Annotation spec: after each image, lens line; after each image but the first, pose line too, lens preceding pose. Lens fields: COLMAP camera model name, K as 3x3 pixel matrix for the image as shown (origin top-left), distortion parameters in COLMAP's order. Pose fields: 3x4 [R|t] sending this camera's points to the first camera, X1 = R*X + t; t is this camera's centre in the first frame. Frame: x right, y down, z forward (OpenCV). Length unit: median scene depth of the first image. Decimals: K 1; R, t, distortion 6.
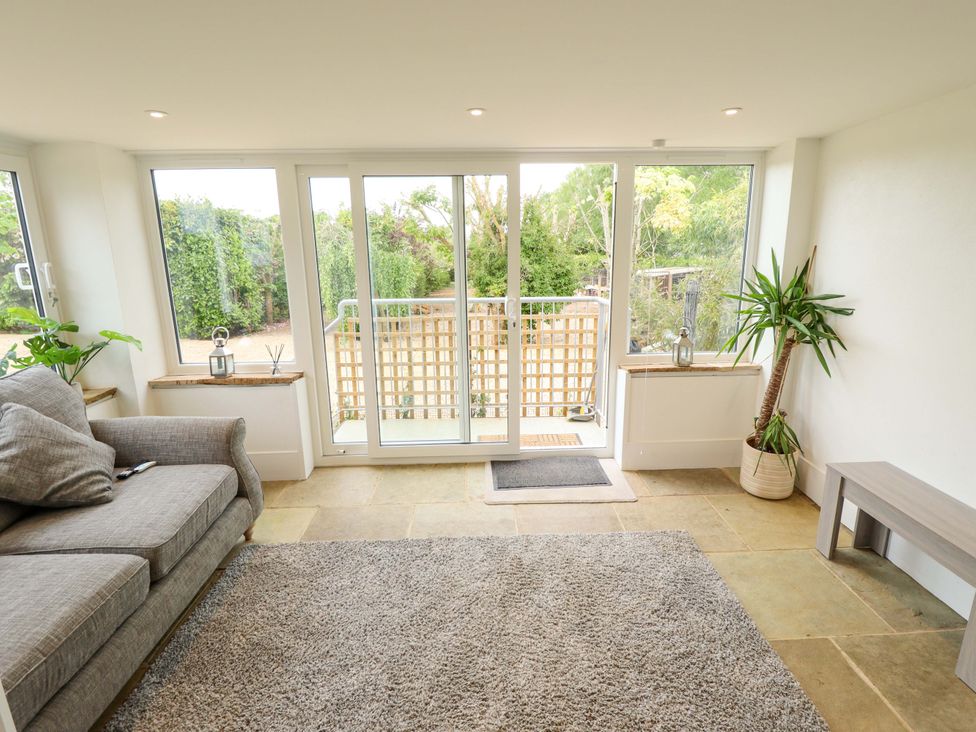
lens RADIAL K [[512.8, 0, 487.4], [0, 512.8, 367.9], [0, 0, 1]] dist [-0.001466, -0.013732]
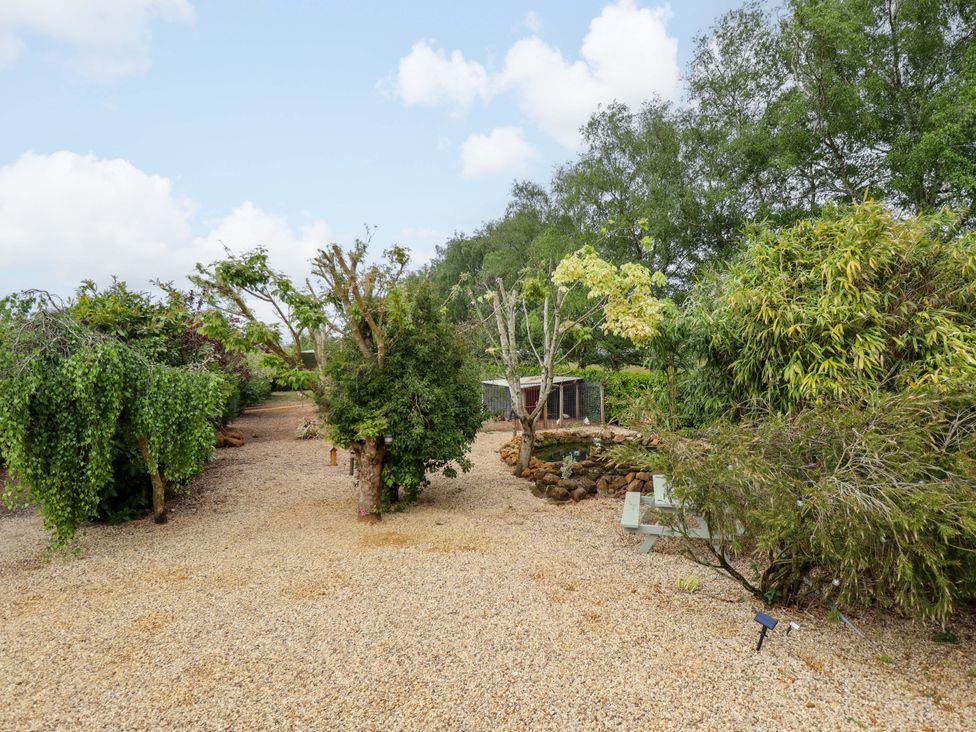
lens RADIAL K [[512.8, 0, 494.2], [0, 512.8, 362.1], [0, 0, 1]] dist [-0.001466, -0.013732]
pose [[0.940796, 0.003078, 0.338961, -0.049996], [0.068262, 0.977753, -0.198344, -0.098863], [-0.332030, 0.209739, 0.919655, 0.375351]]
